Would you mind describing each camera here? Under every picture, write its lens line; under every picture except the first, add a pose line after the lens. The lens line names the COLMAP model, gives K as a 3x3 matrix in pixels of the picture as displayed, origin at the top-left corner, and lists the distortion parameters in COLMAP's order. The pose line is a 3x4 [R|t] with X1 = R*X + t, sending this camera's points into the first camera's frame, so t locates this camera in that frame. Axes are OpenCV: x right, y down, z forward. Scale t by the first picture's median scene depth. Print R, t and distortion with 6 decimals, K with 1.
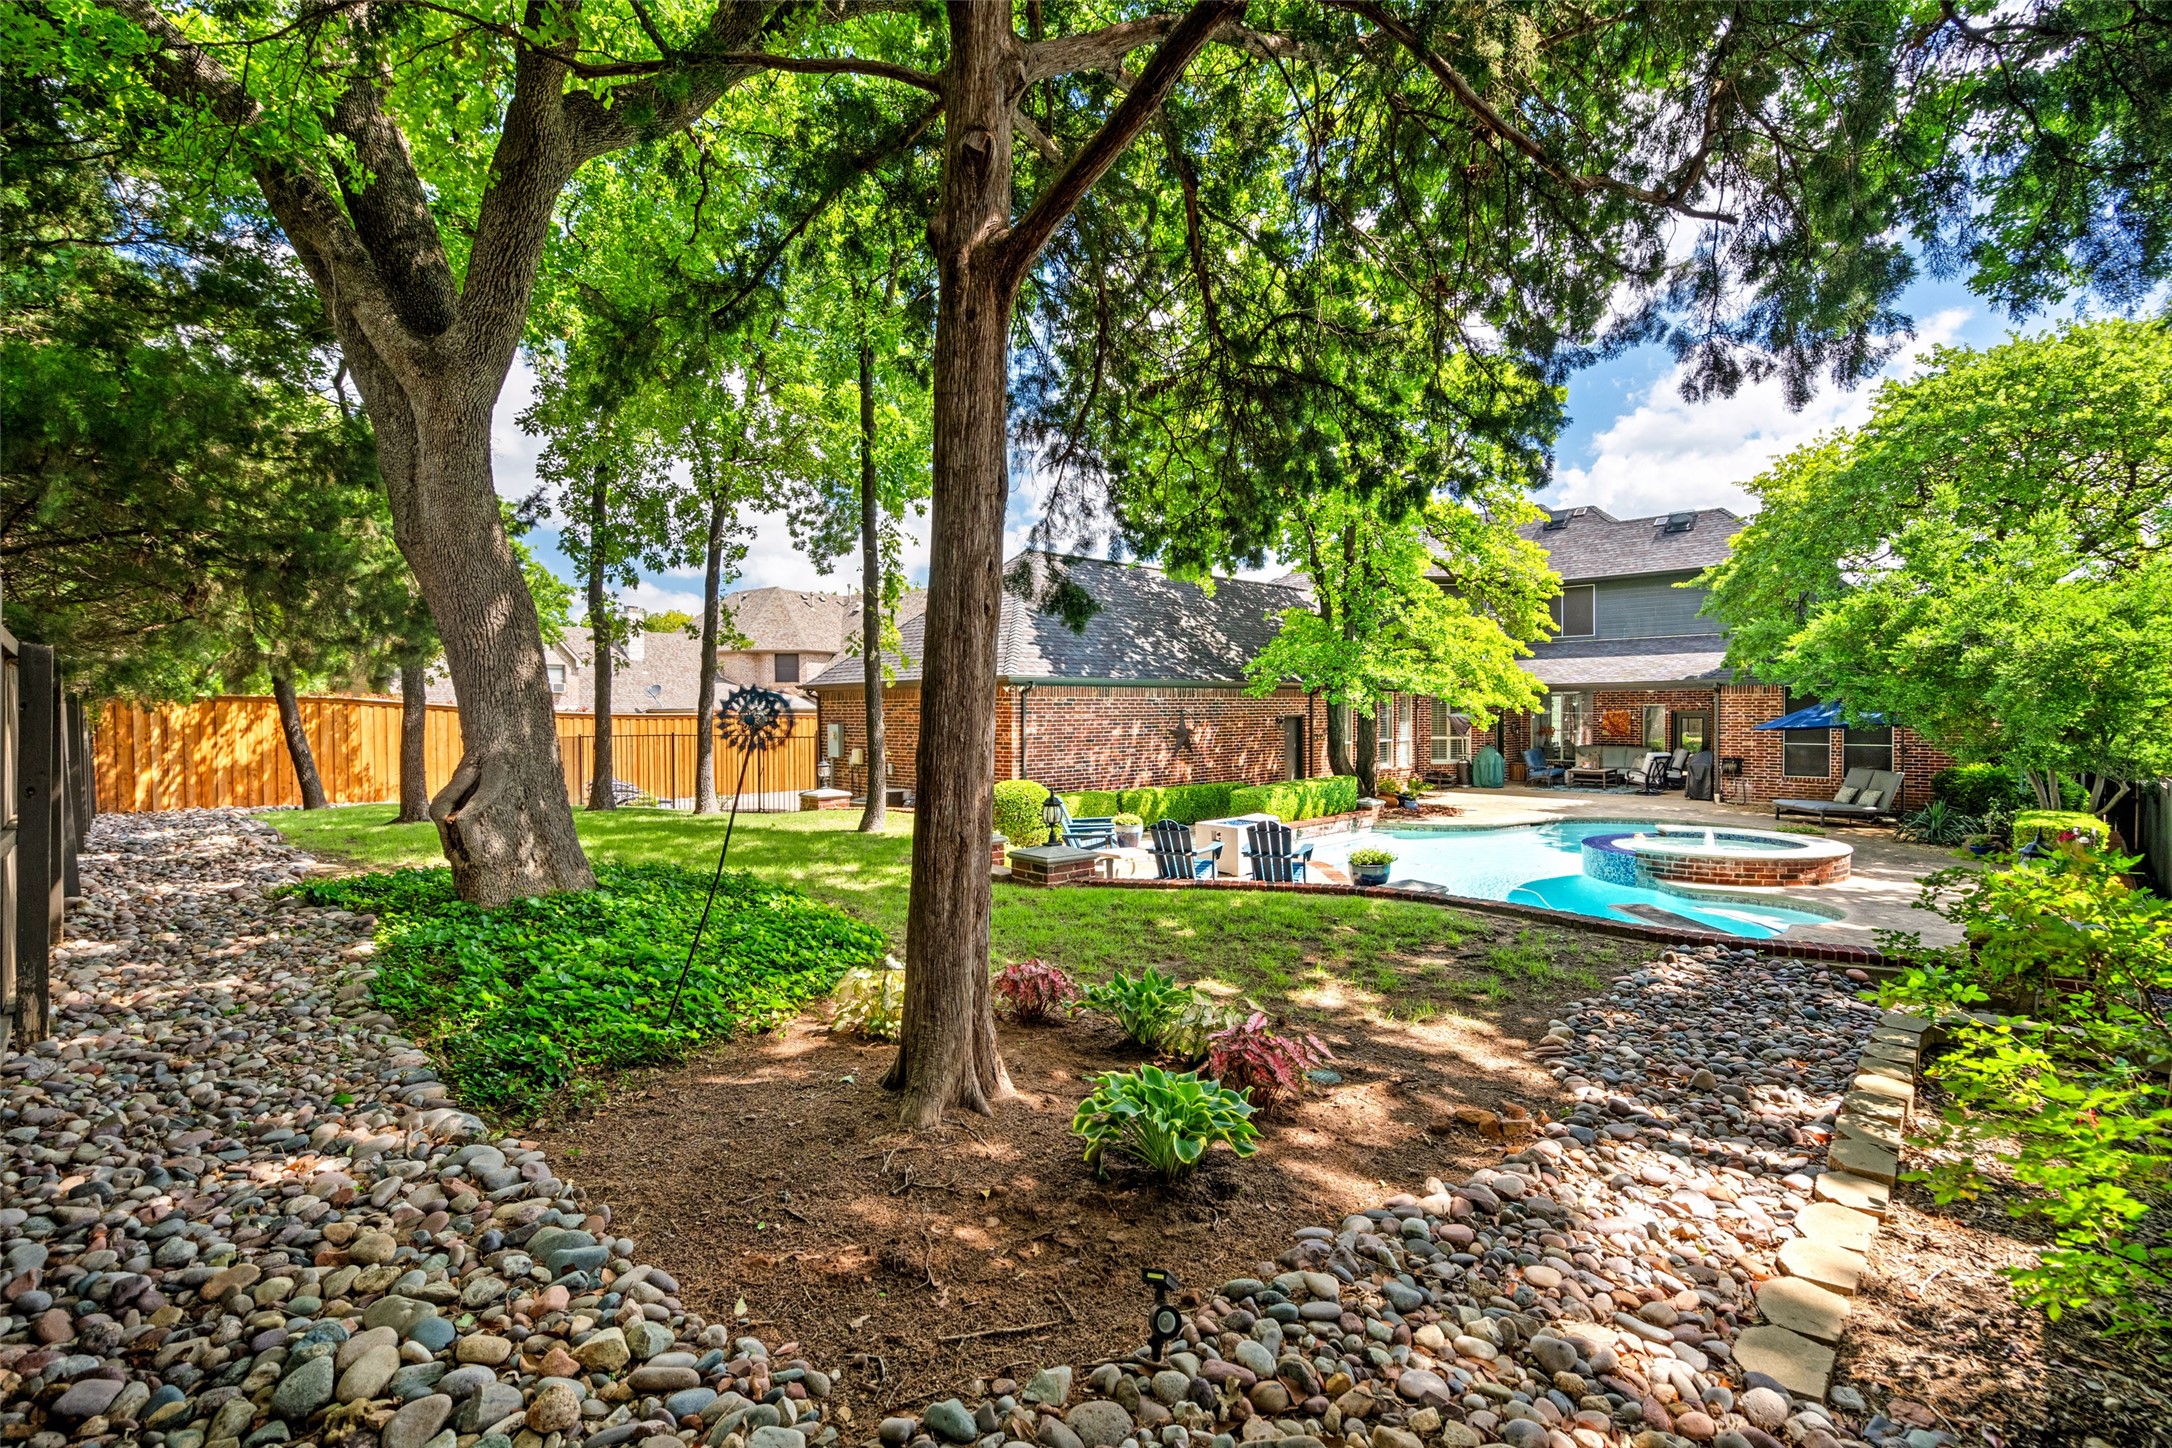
lens RADIAL K [[990.9, 0, 1079.0], [0, 990.9, 727.5], [0, 0, 1]] dist [-0.002222, 0.002215]
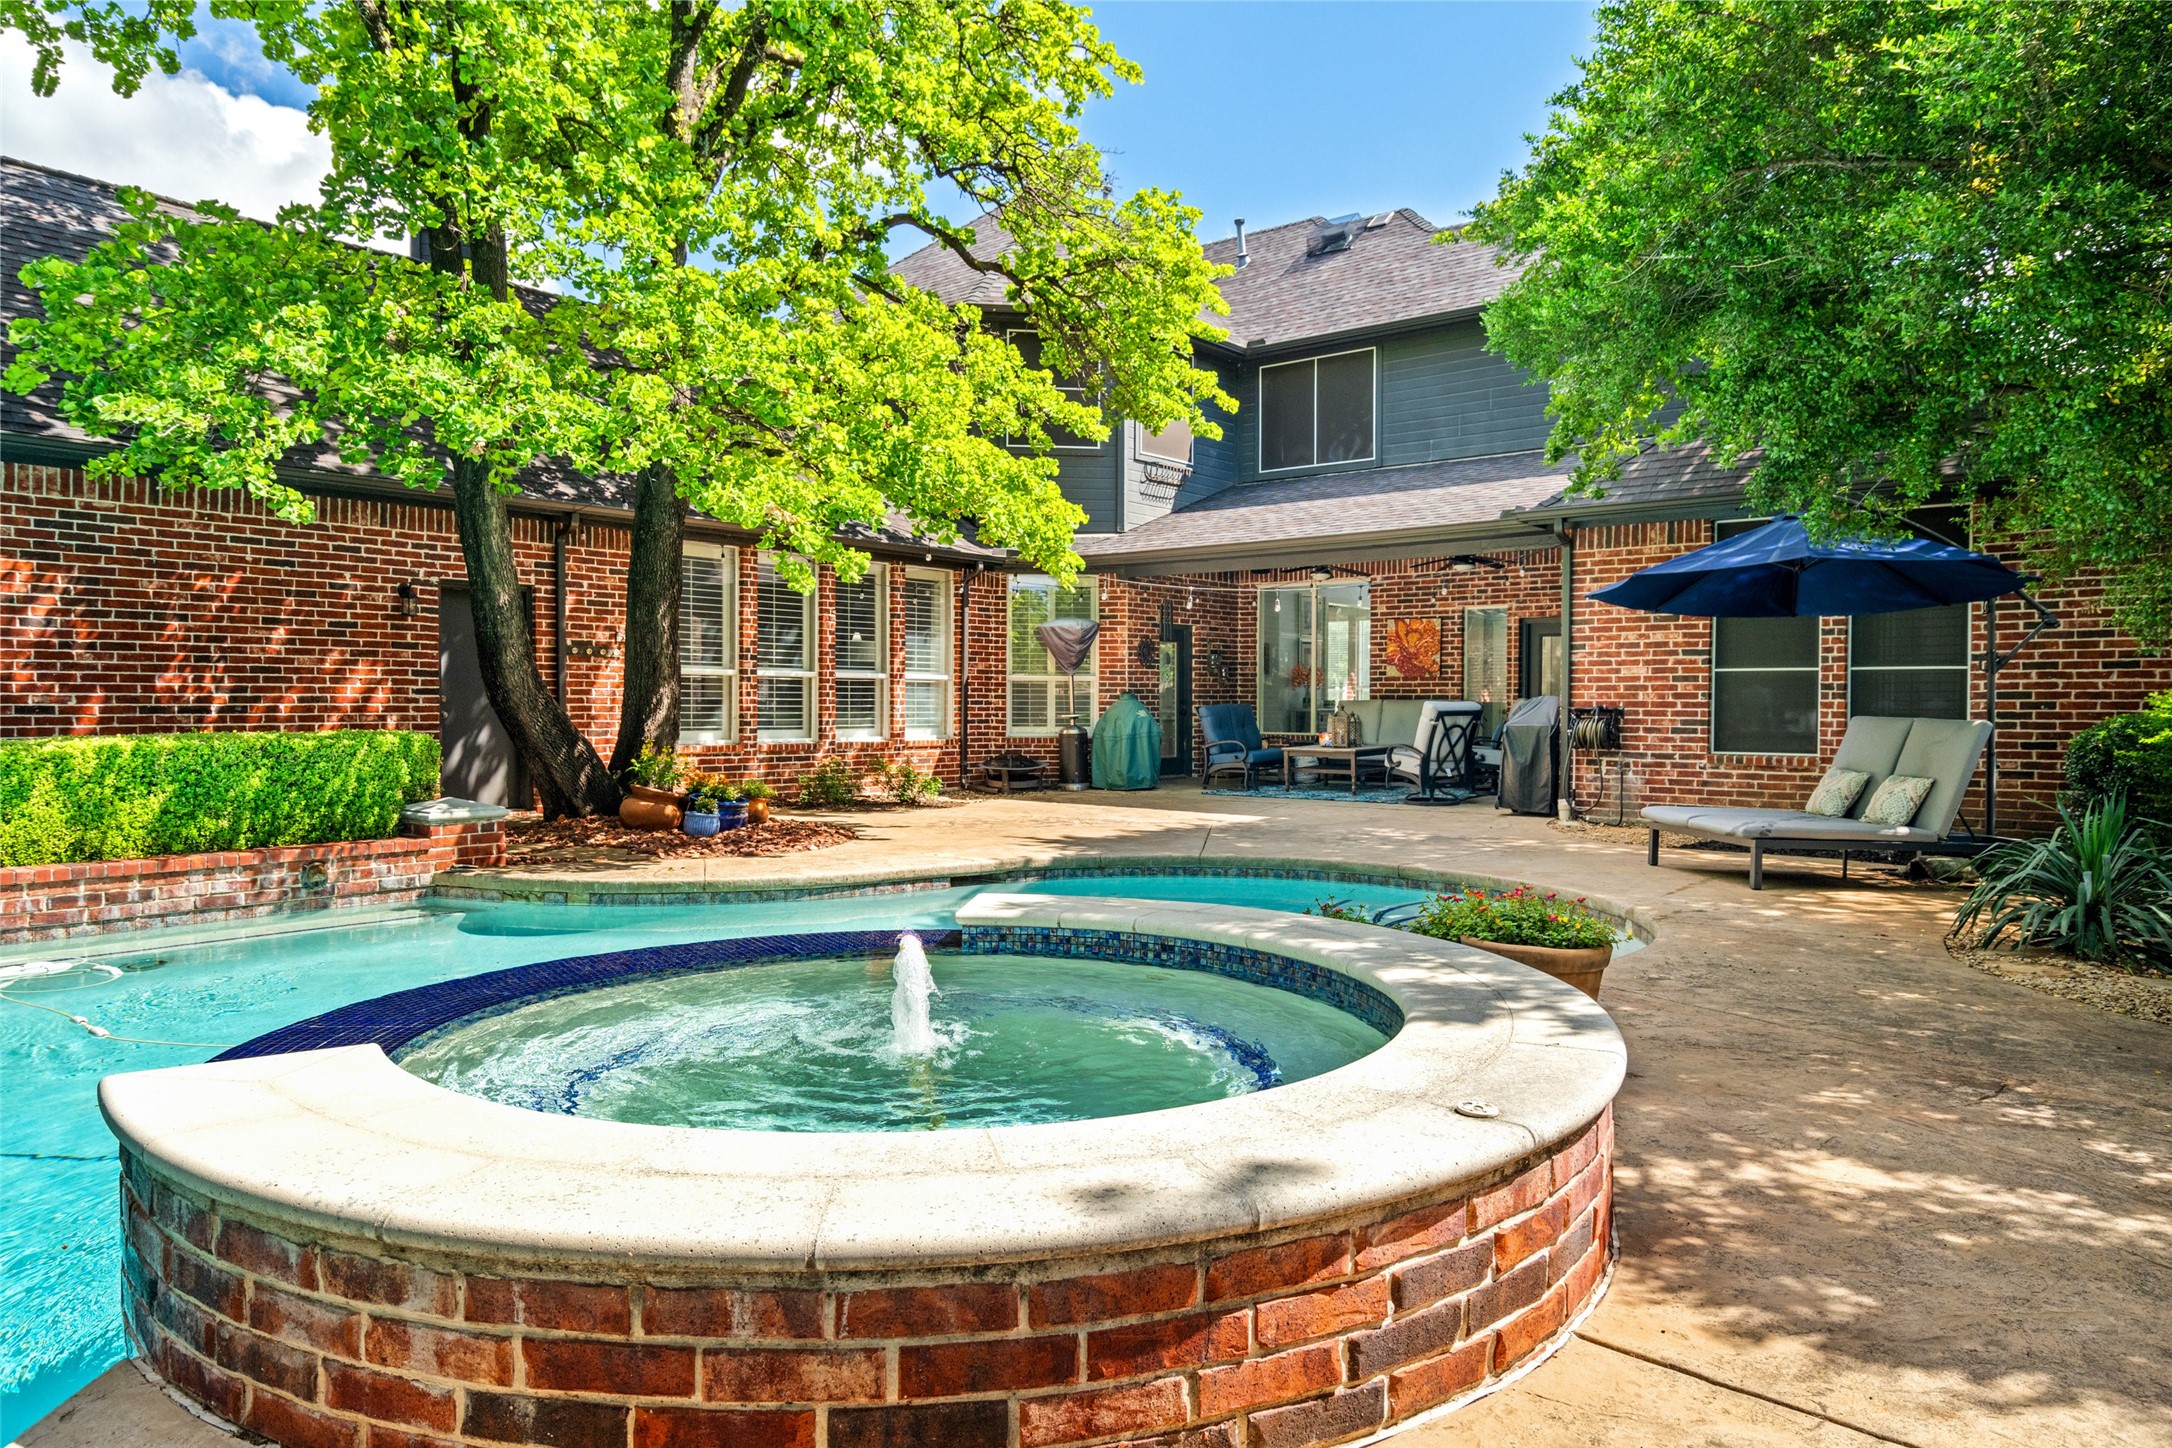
lens RADIAL K [[1372.3, 0, 1090.9], [0, 1372.3, 734.2], [0, 0, 1]] dist [0.006797, 0.001864]
pose [[0.994487, 0.008451, 0.104515, 0.442125], [-0.008529, 0.999964, 0.000305, 0.047144], [-0.104508, -0.001195, 0.994523, 0.523423]]
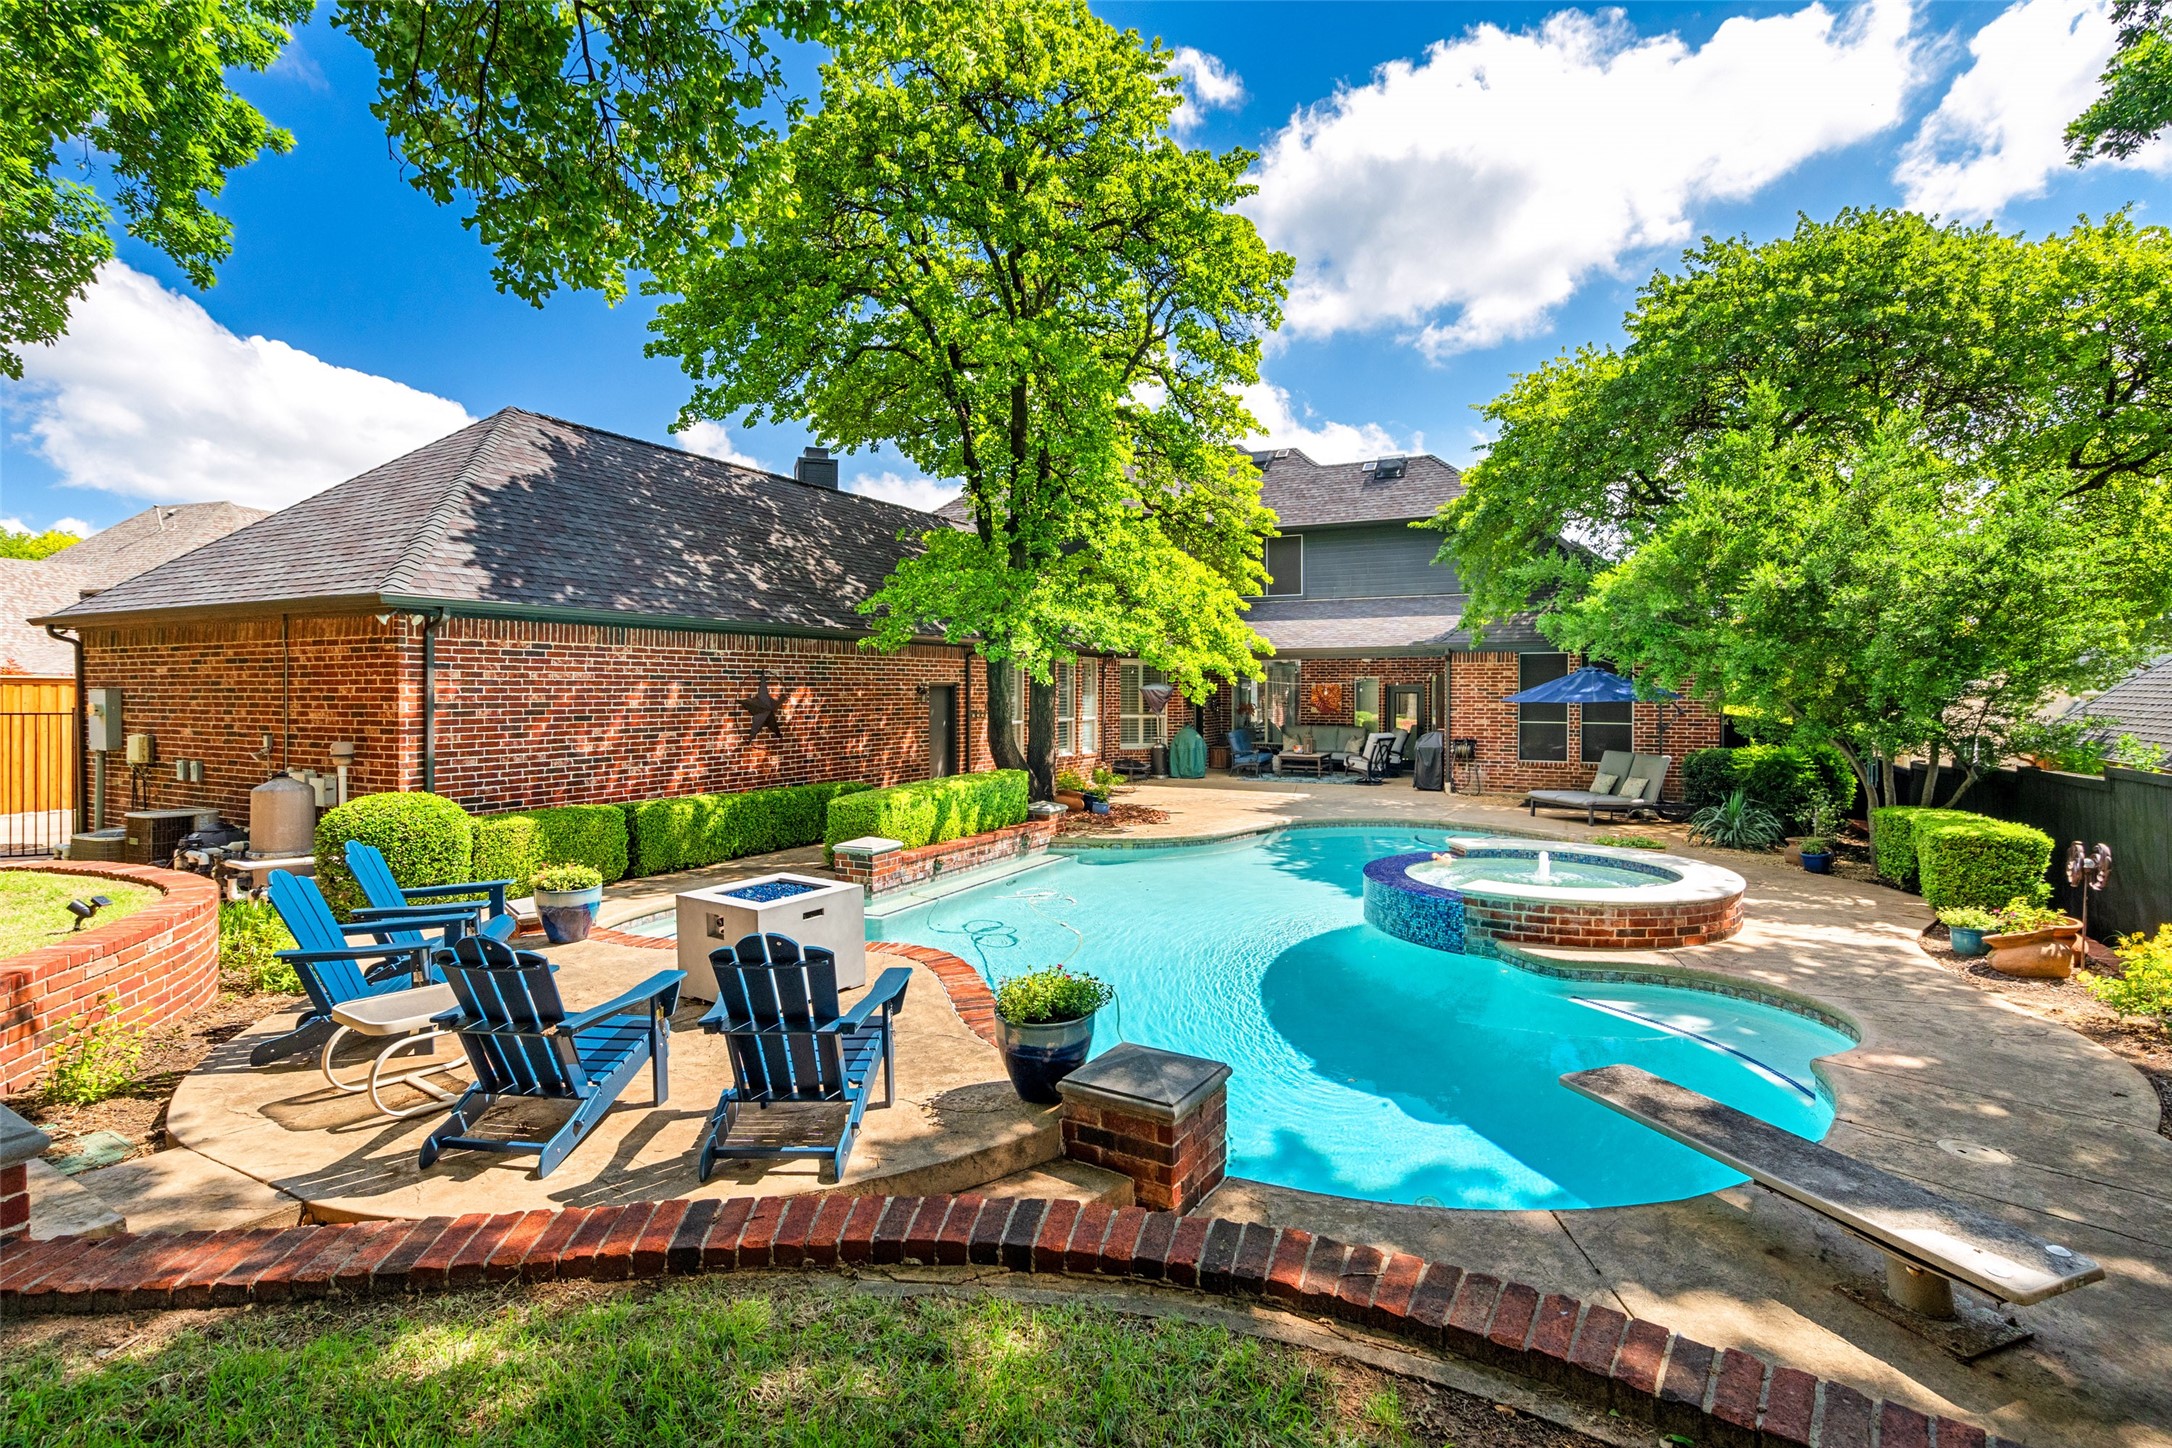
lens RADIAL K [[1032.2, 0, 1074.5], [0, 1032.2, 693.8], [0, 0, 1]] dist [0.003241, 0.001025]
pose [[0.951461, 0.006323, 0.307704, 0.089528], [-0.001718, 0.999882, -0.015234, 0.006993], [-0.307764, 0.013966, 0.951360, 0.303801]]
